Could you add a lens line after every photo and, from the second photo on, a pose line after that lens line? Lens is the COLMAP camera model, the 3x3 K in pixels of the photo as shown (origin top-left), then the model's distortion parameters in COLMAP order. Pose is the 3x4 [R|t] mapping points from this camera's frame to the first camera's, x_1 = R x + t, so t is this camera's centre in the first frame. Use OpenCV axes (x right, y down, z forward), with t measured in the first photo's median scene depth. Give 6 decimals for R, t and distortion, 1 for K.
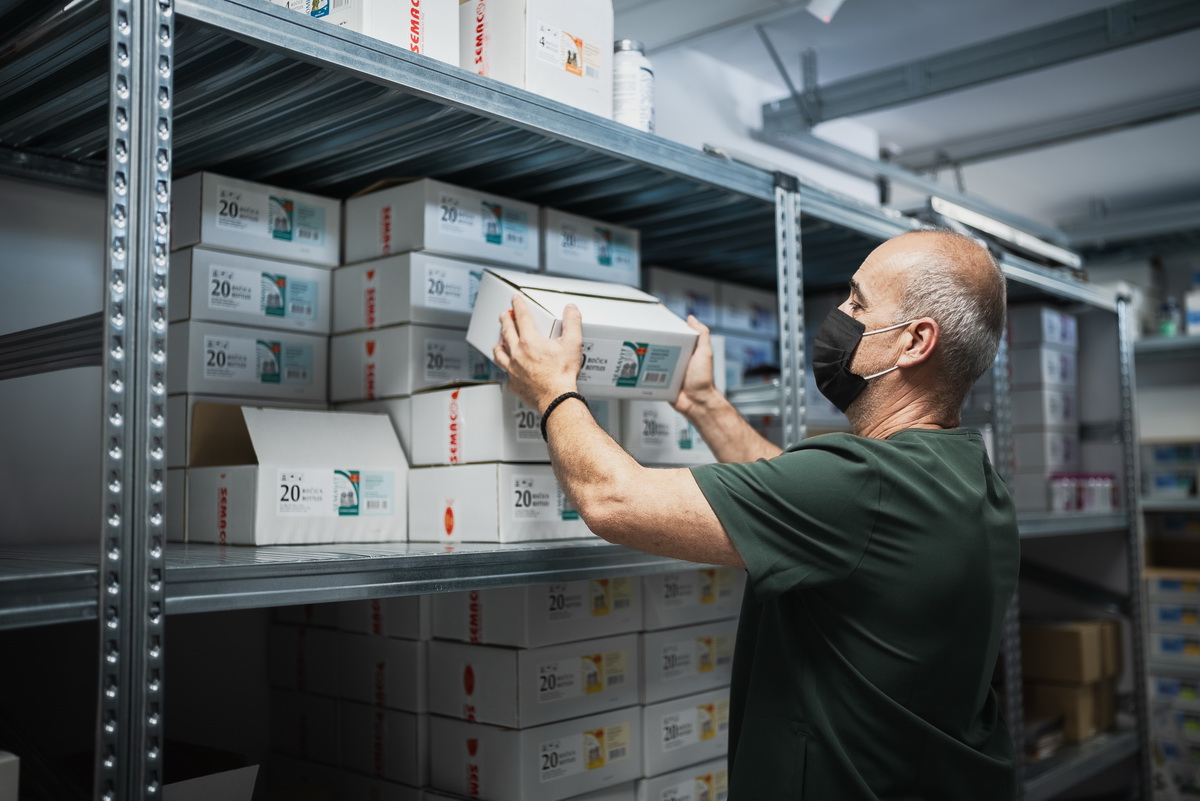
lens RADIAL K [[1194.6, 0, 600.0], [0, 1194.6, 400.5], [0, 0, 1]] dist [-0.002549, -0.003379]
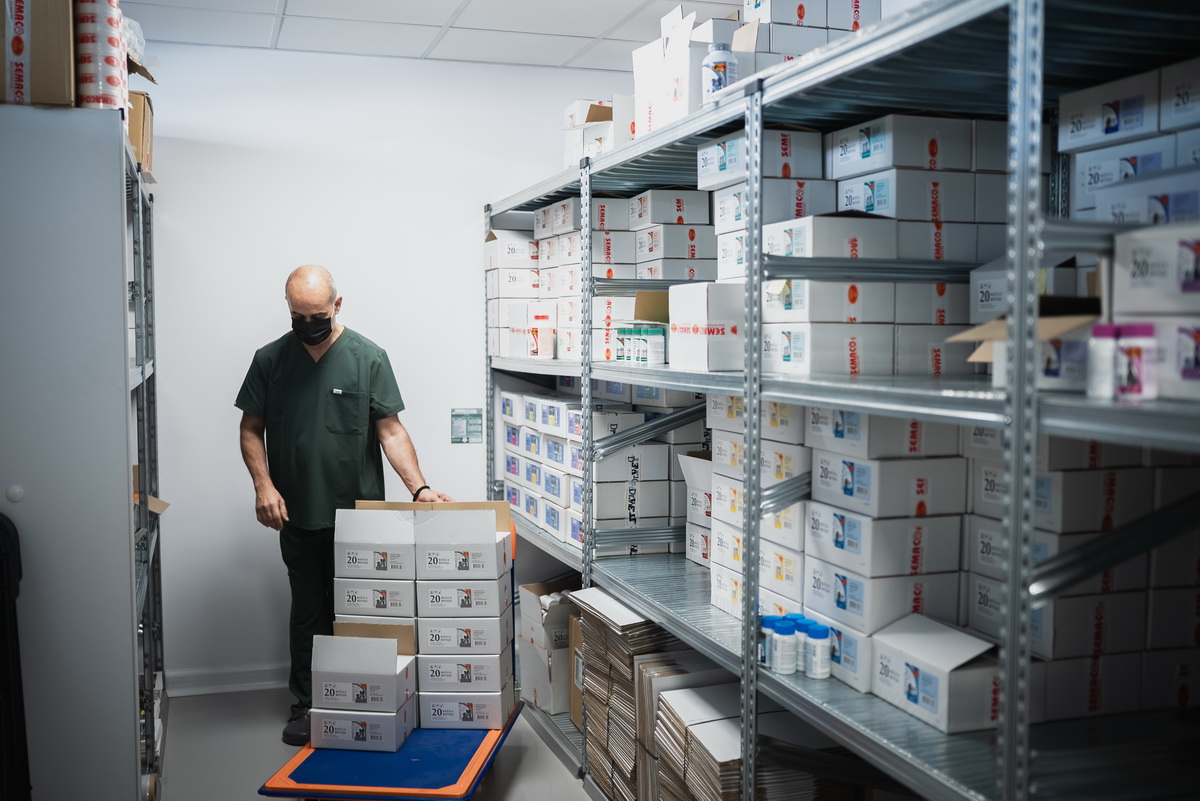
lens RADIAL K [[1194.6, 0, 600.0], [0, 1194.6, 400.5], [0, 0, 1]] dist [-0.002549, -0.003379]
pose [[-0.497527, 0.060273, -0.865352, 1.245001], [0.069019, 0.997171, 0.029773, 0.083129], [0.864698, -0.044913, -0.500280, 1.386186]]
